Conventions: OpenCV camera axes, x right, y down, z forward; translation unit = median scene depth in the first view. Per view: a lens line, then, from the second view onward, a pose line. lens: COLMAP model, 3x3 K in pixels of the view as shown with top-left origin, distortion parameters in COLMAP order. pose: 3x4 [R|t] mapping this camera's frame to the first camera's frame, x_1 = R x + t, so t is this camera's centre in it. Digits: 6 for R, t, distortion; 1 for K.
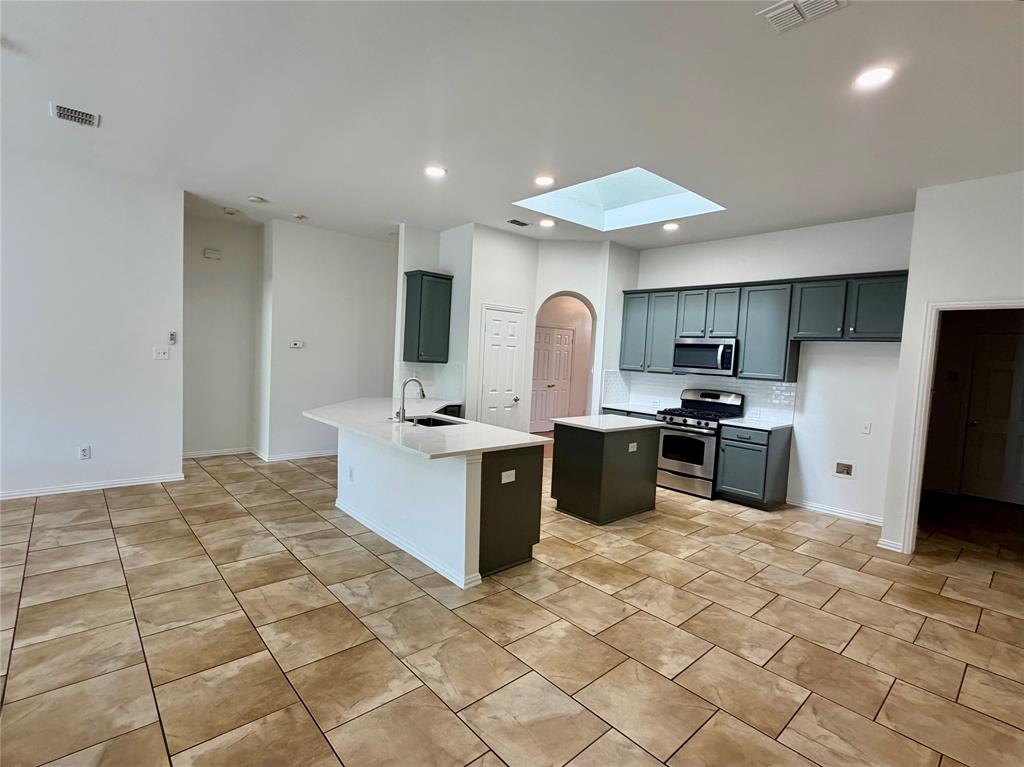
lens RADIAL K [[492.1, 0, 502.4], [0, 492.1, 383.2], [0, 0, 1]] dist [-0.001857, 0.000226]
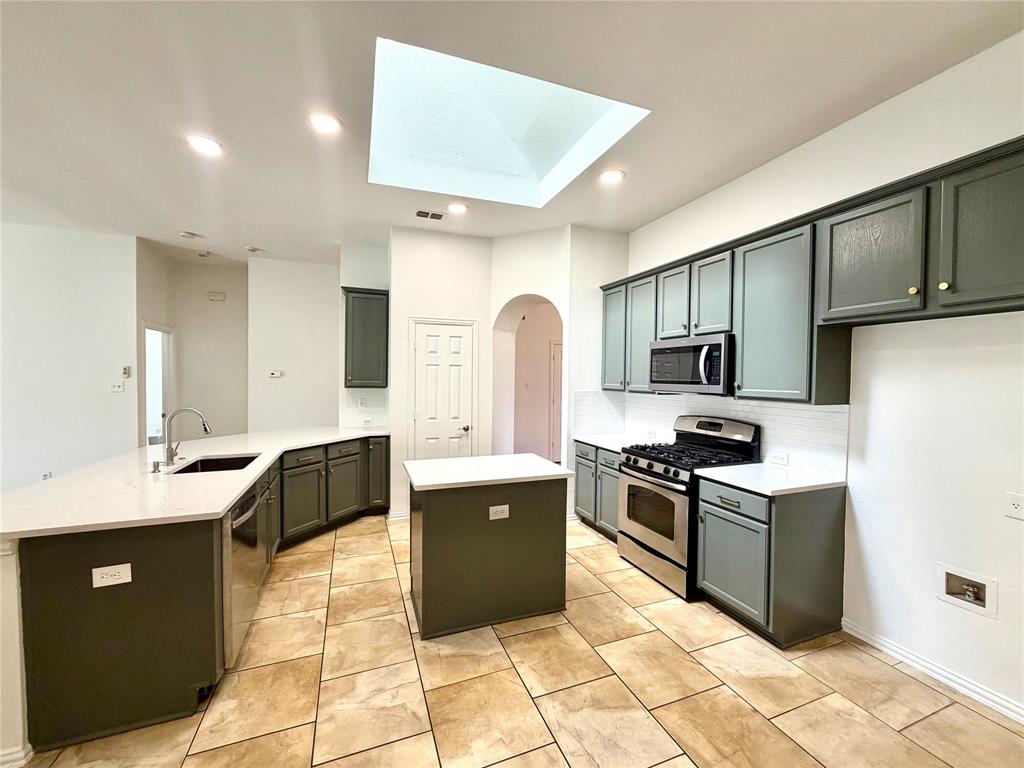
lens RADIAL K [[405.7, 0, 512.0], [0, 405.7, 384.0], [0, 0, 1]] dist [0.000023, 0.000308]
pose [[0.933360, -0.033494, -0.357376, 0.406541], [0.014807, 0.998382, -0.054898, -0.004333], [0.358637, 0.045948, 0.932346, 0.444083]]
